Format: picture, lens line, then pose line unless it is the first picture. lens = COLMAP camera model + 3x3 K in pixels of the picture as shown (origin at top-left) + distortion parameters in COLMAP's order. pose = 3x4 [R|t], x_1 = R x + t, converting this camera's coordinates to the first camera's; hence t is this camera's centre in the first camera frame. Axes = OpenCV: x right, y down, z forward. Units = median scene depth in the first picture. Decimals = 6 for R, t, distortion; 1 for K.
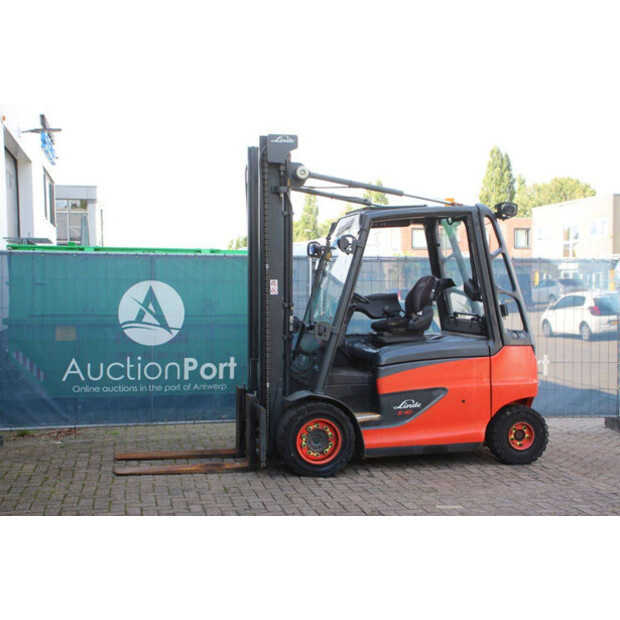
lens RADIAL K [[894.6, 0, 312.6], [0, 894.6, 320.4], [0, 0, 1]] dist [0.017300, 0.521231]
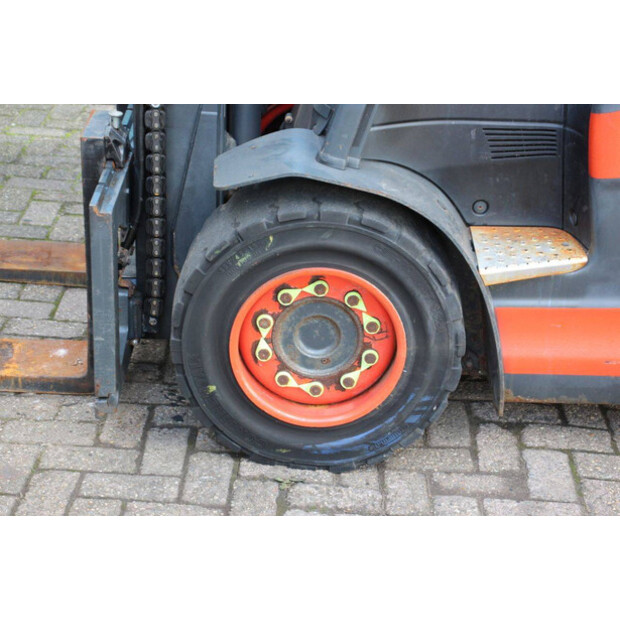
lens RADIAL K [[1459.7, 0, 310.0], [0, 1459.7, 310.0], [0, 0, 1]] dist [0.358949, 0.107340]
pose [[0.972928, 0.128871, -0.191843, 0.078613], [-0.047061, 0.923179, 0.381480, -0.033416], [0.226267, -0.362124, 0.904251, 0.581482]]
